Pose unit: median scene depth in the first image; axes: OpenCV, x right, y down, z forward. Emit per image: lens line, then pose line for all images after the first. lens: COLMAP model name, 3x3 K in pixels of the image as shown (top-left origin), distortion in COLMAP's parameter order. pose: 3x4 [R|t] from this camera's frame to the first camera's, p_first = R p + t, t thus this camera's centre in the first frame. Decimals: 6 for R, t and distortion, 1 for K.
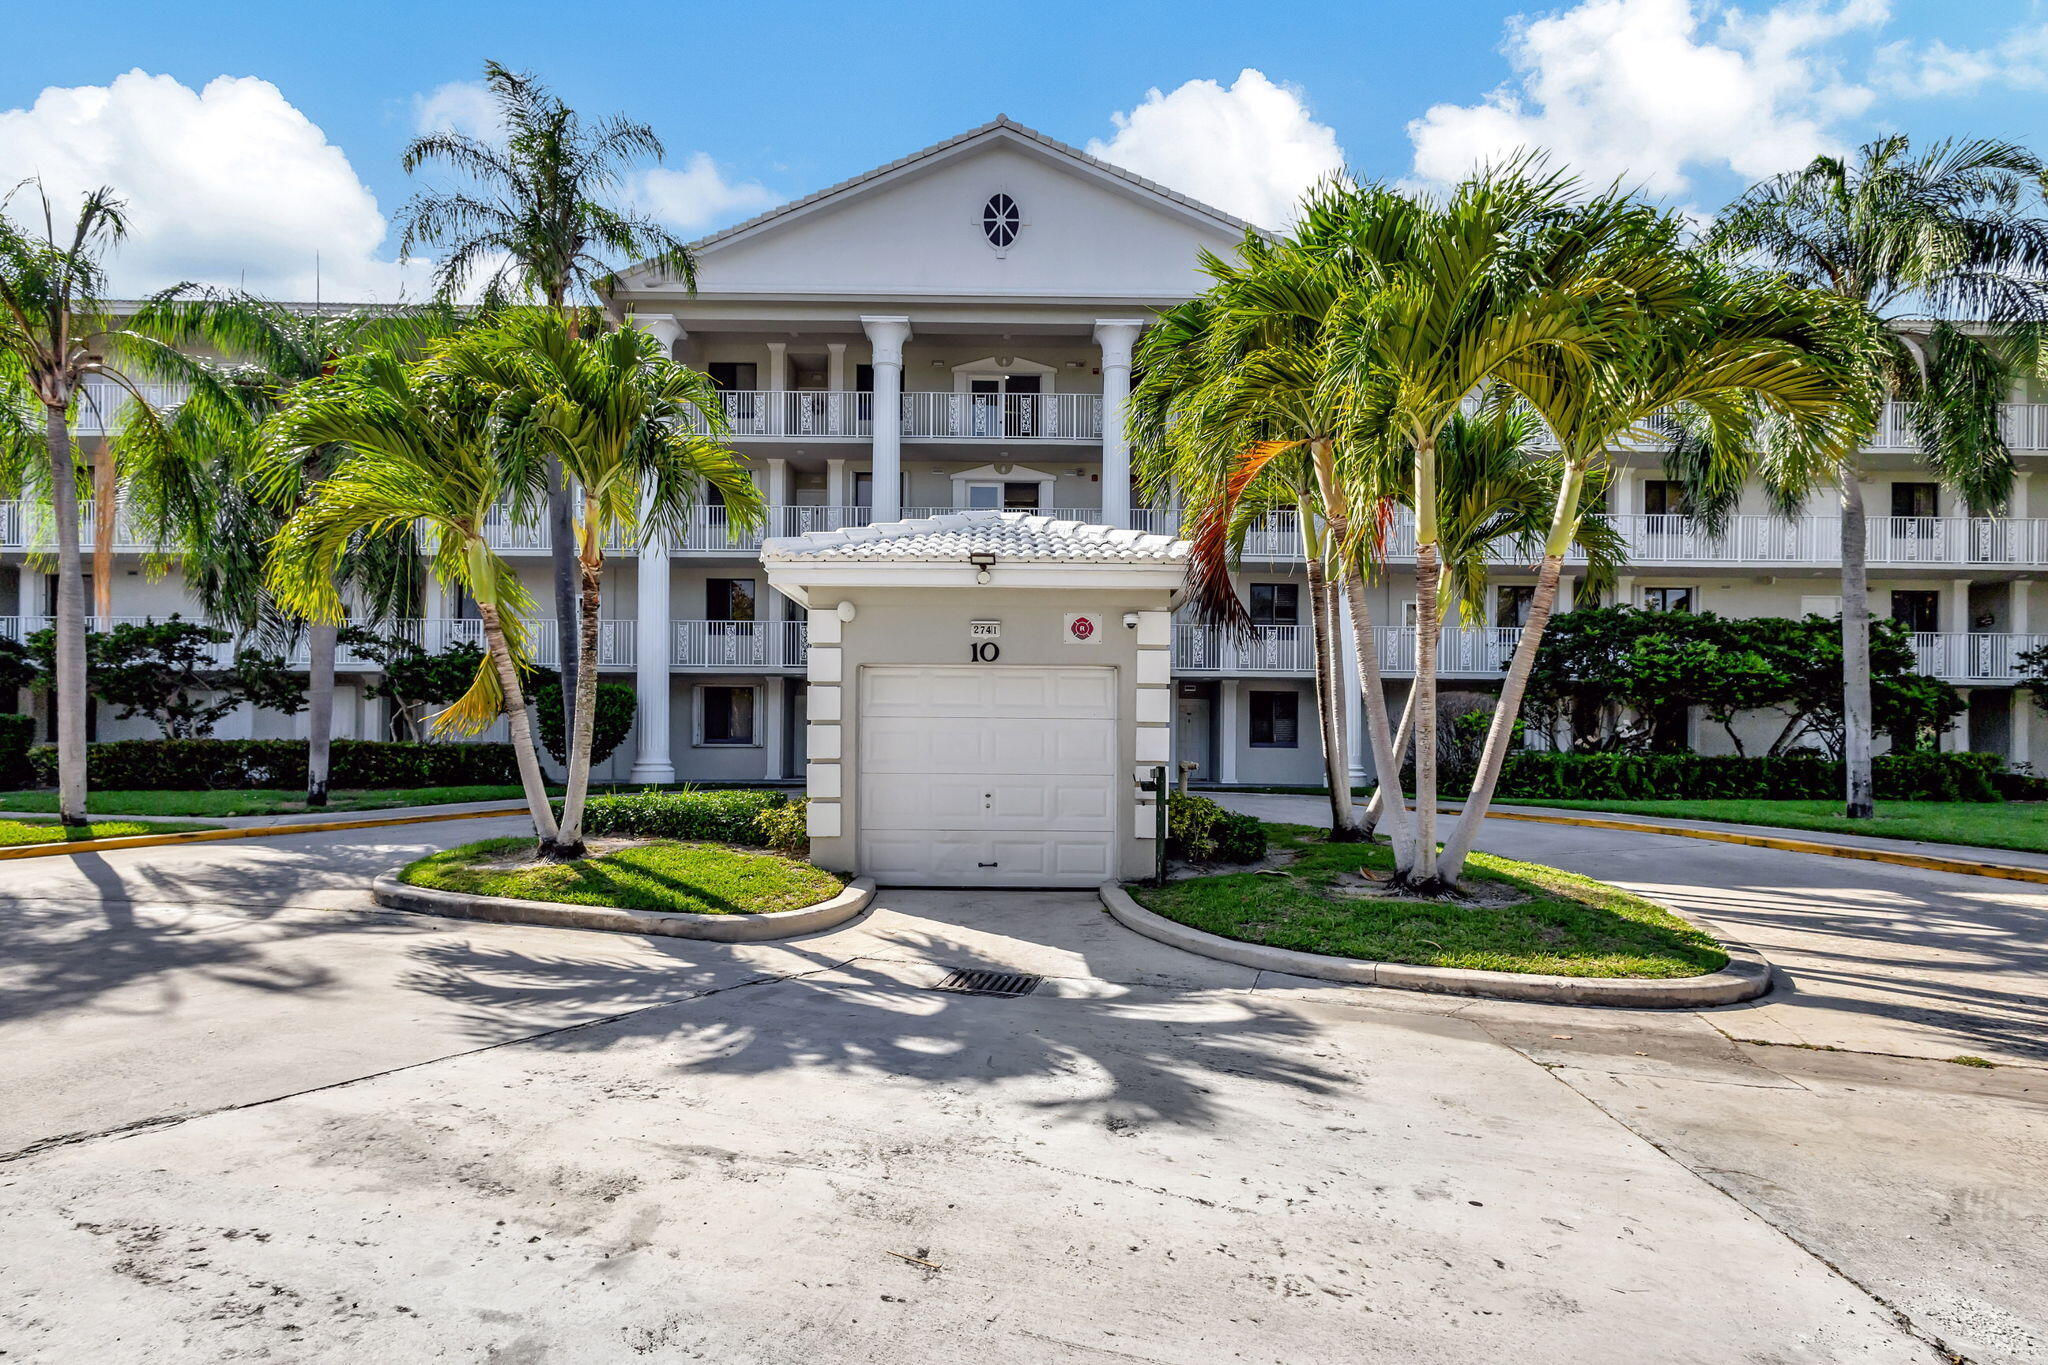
lens RADIAL K [[993.3, 0, 1018.2], [0, 993.3, 741.2], [0, 0, 1]] dist [0.002056, 0.000234]
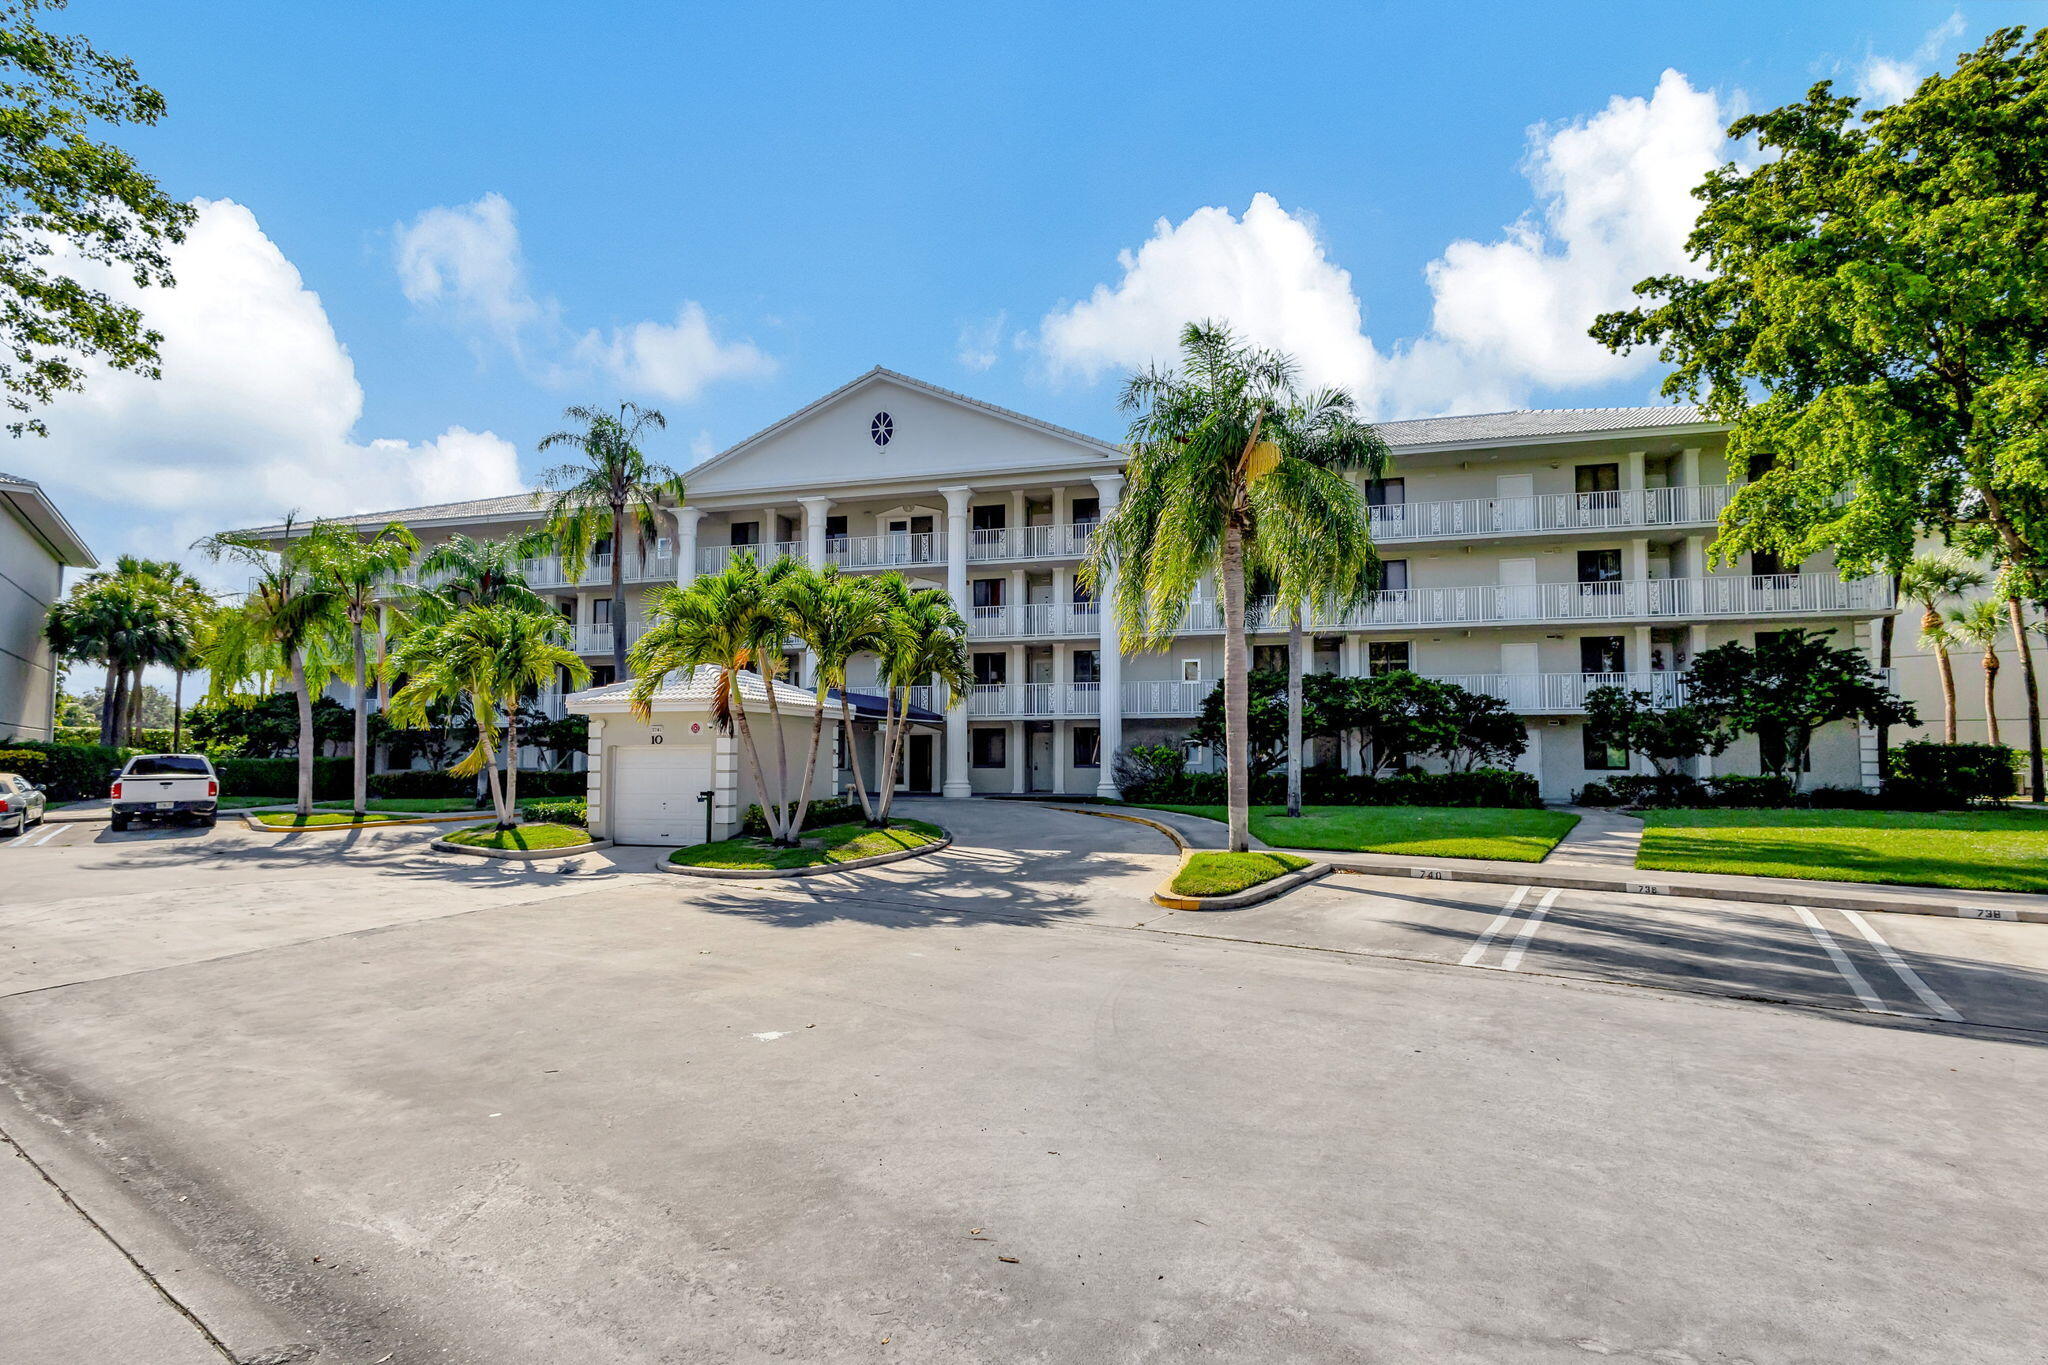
lens RADIAL K [[966.3, 0, 1023.8], [0, 966.3, 695.2], [0, 0, 1]] dist [0.003336, 0.000471]
pose [[0.967177, -0.025235, -0.252847, 0.568560], [0.013100, 0.998685, -0.049563, -0.030839], [0.253765, 0.044624, 0.966236, -0.384888]]
